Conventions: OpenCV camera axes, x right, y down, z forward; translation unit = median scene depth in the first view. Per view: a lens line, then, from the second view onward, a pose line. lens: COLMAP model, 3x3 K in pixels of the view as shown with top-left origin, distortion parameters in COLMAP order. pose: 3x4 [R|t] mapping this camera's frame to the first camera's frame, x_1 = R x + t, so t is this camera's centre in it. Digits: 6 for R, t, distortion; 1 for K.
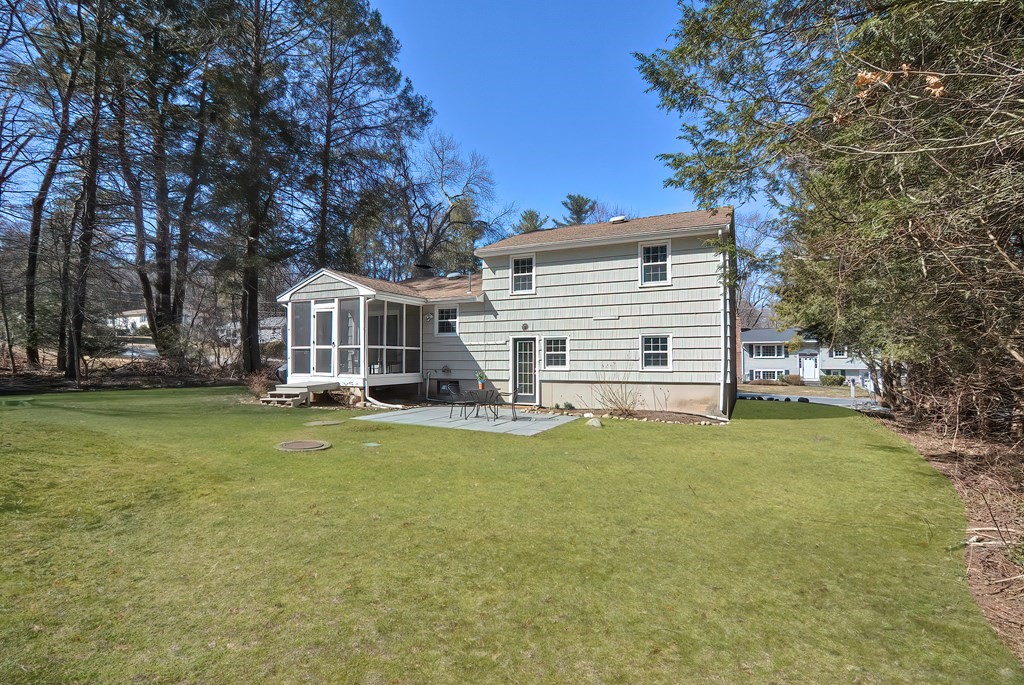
lens RADIAL K [[500.6, 0, 513.6], [0, 500.6, 350.6], [0, 0, 1]] dist [-0.022026, -0.000342]
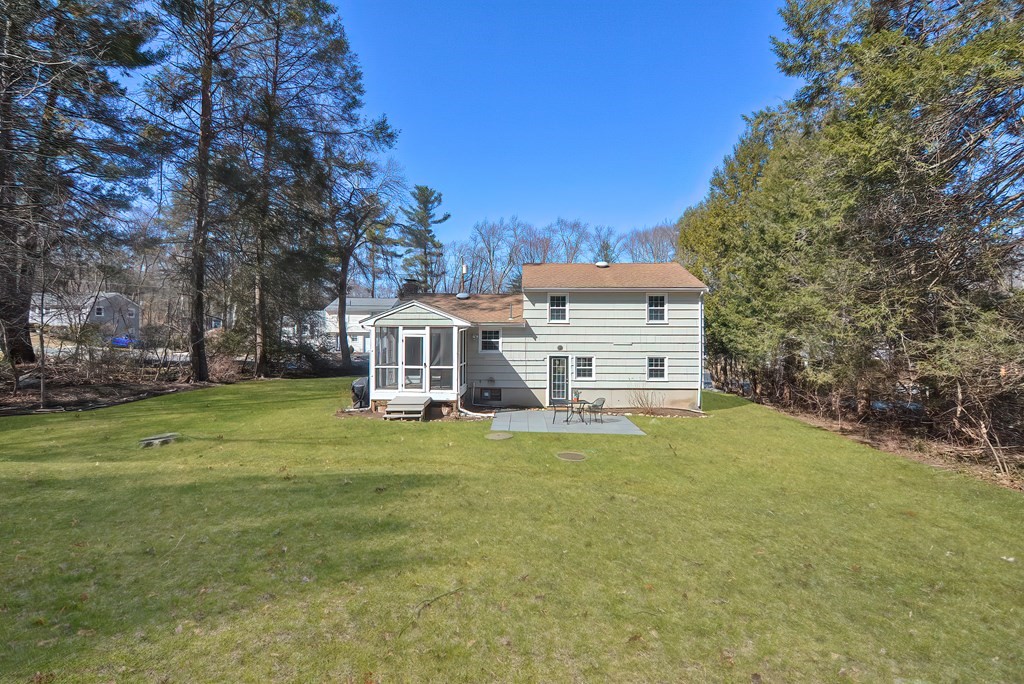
lens RADIAL K [[500.6, 0, 491.8], [0, 500.6, 324.1], [0, 0, 1]] dist [-0.022026, -0.000342]
pose [[0.920412, 0.008881, 0.390850, -0.670525], [-0.012246, 0.999906, 0.006118, -0.117449], [-0.390759, -0.010418, 0.920434, -0.152012]]
